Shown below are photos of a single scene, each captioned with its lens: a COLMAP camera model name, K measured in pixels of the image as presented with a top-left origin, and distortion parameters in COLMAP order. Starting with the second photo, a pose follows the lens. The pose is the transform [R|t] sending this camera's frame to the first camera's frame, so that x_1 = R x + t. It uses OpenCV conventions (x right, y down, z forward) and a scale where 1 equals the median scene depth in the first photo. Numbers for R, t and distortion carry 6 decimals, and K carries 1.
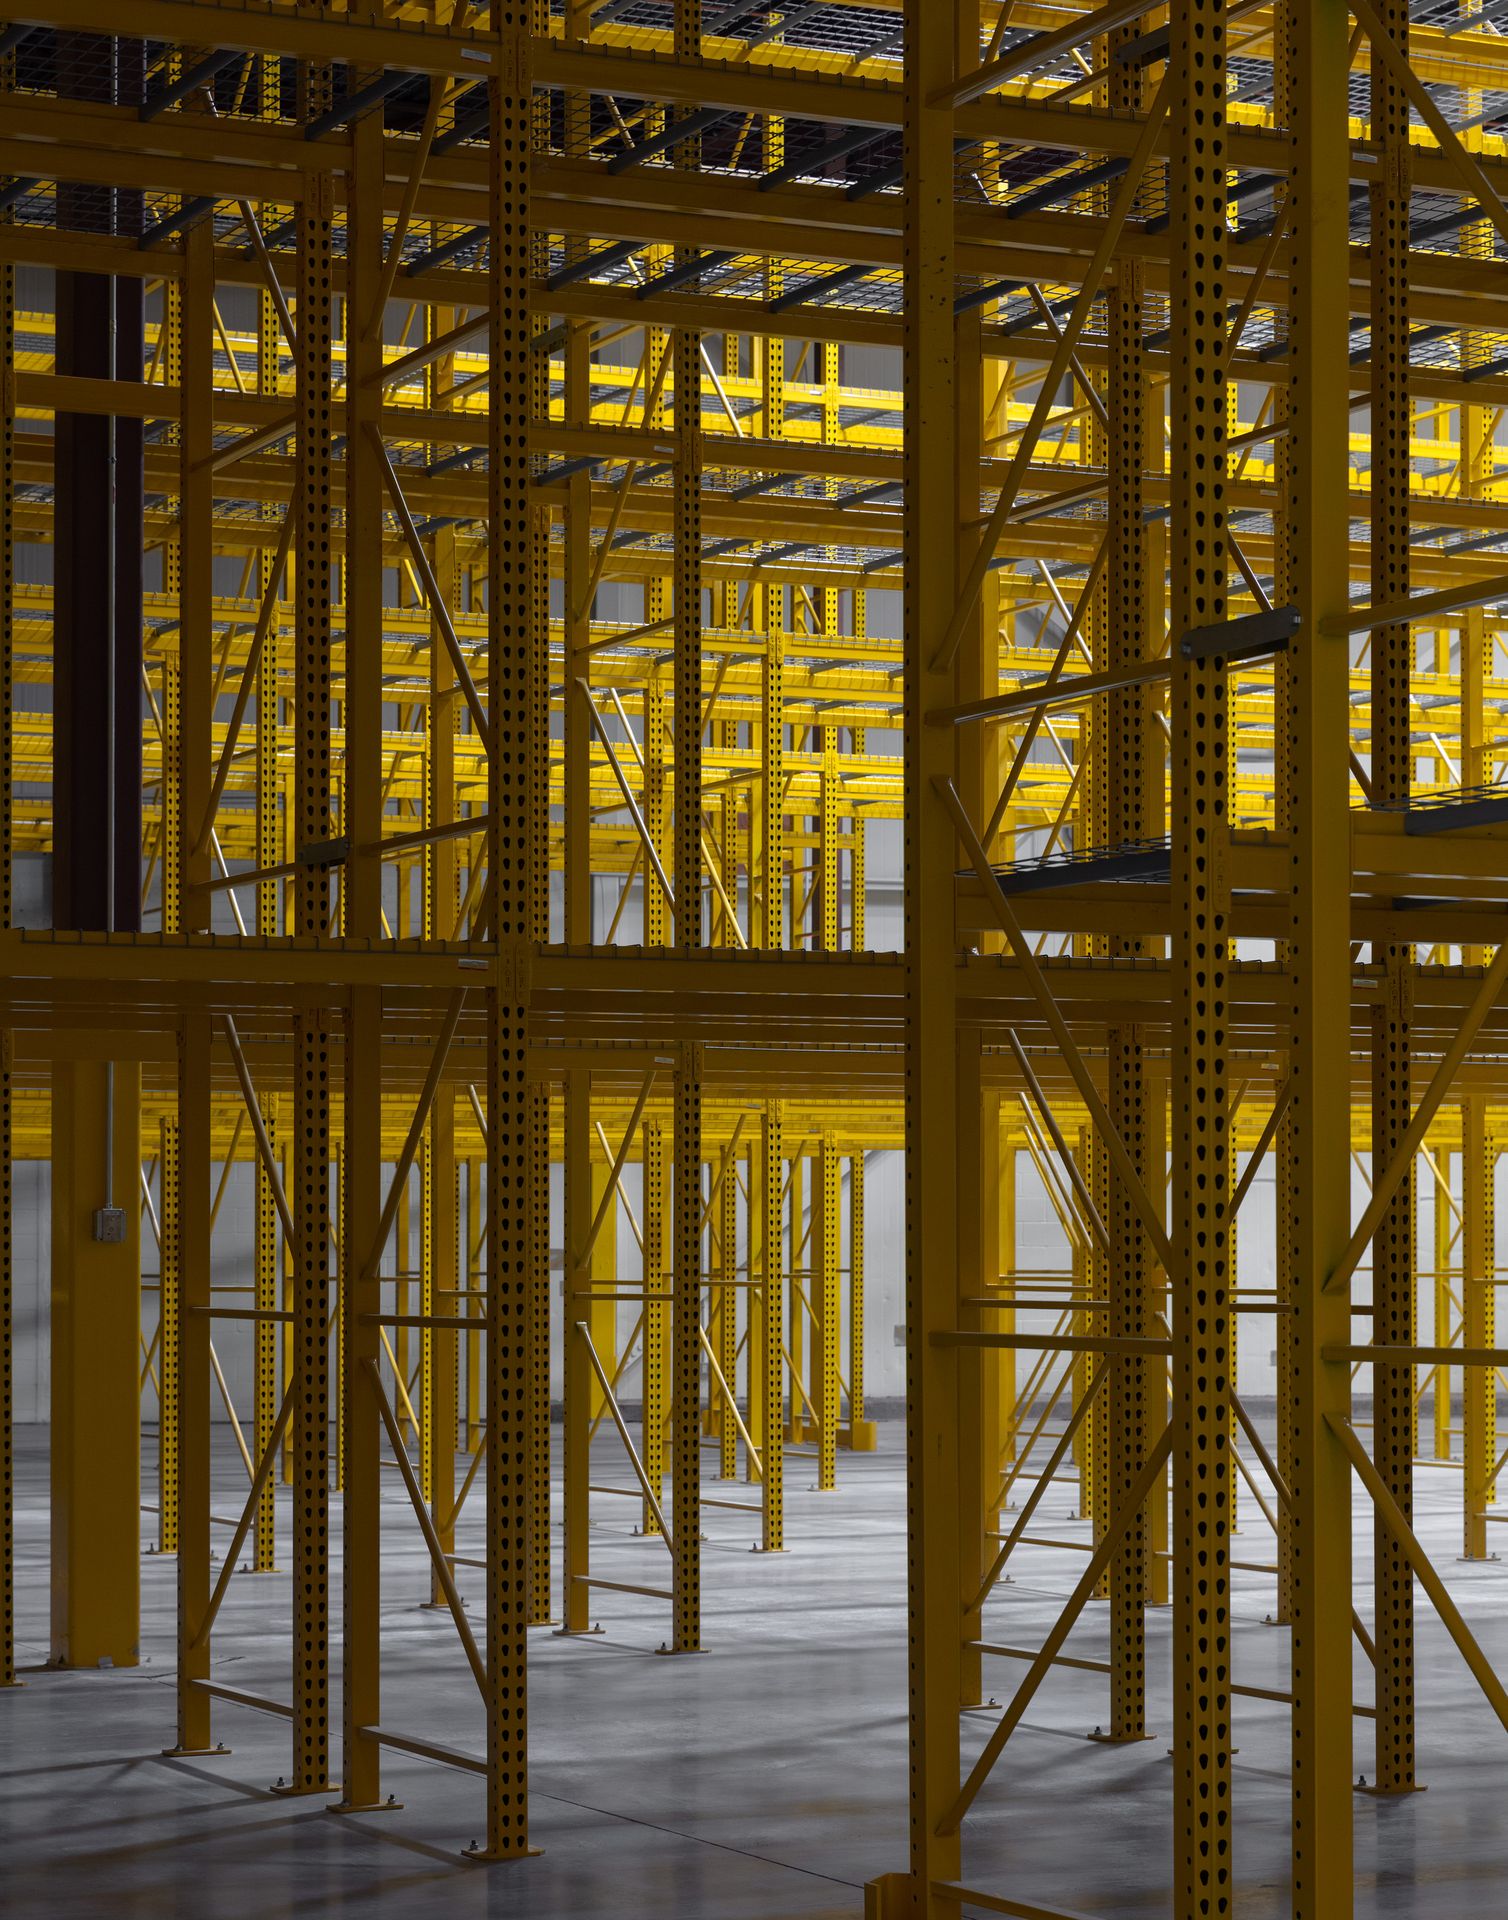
lens RADIAL K [[4385.1, 0, 754.0], [0, 4385.1, 960.0], [0, 0, 1]] dist [0.041522, -0.347547]
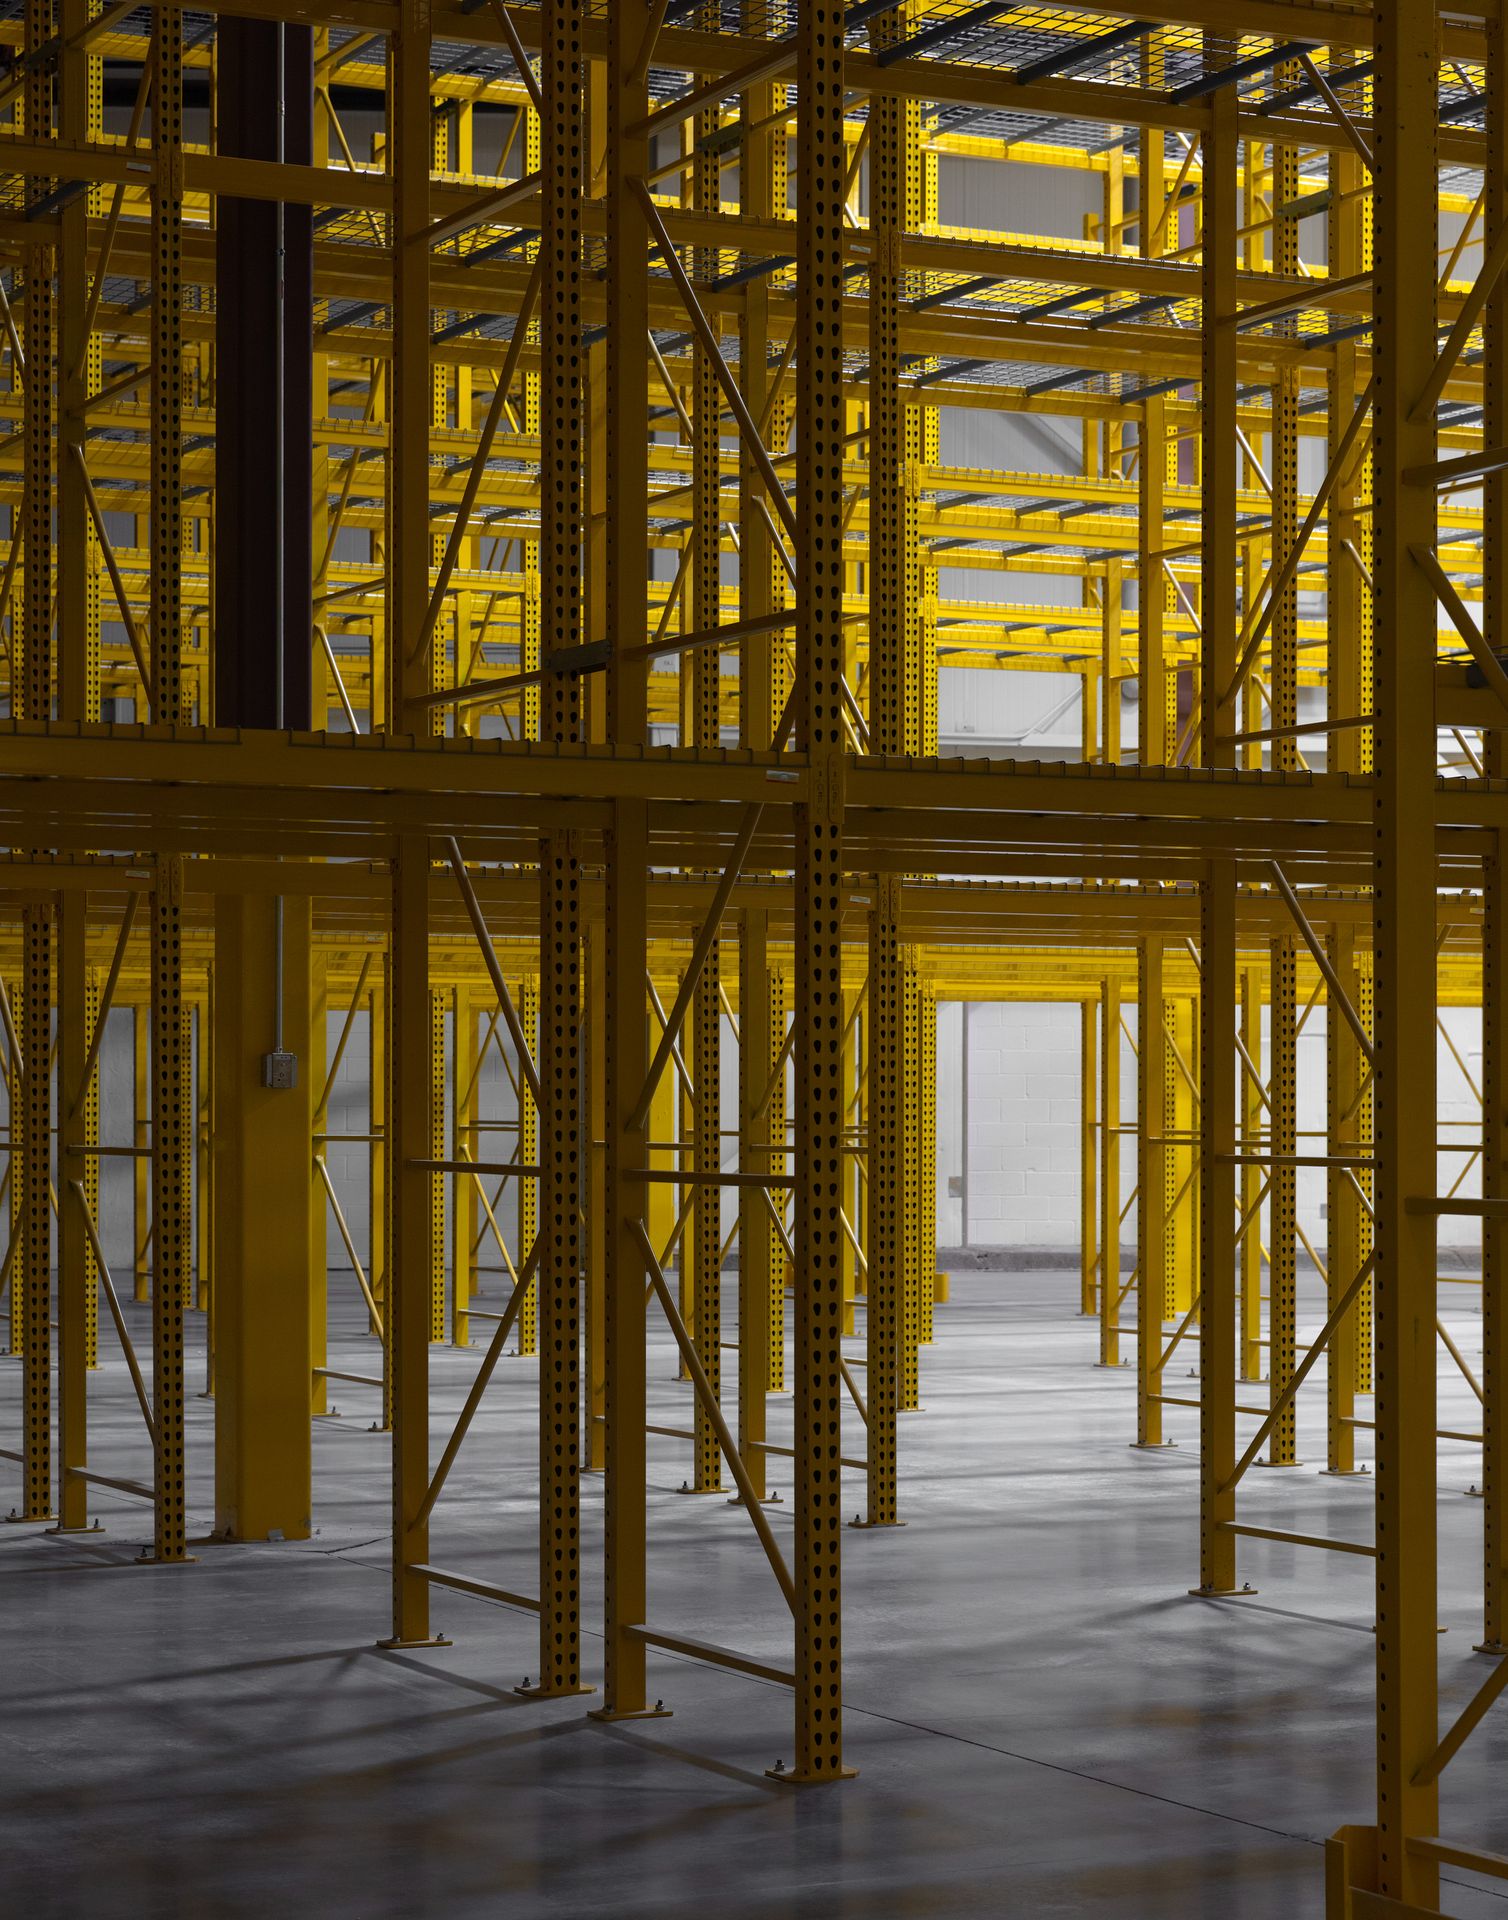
lens RADIAL K [[4177.7, 0, 754.0], [0, 4177.7, 960.0], [0, 0, 1]] dist [0.044532, -0.314893]
pose [[0.999952, 0.005717, 0.007944, -0.063969], [-0.005969, 0.999467, 0.032109, 0.009157], [-0.007757, -0.032155, 0.999453, 0.130510]]
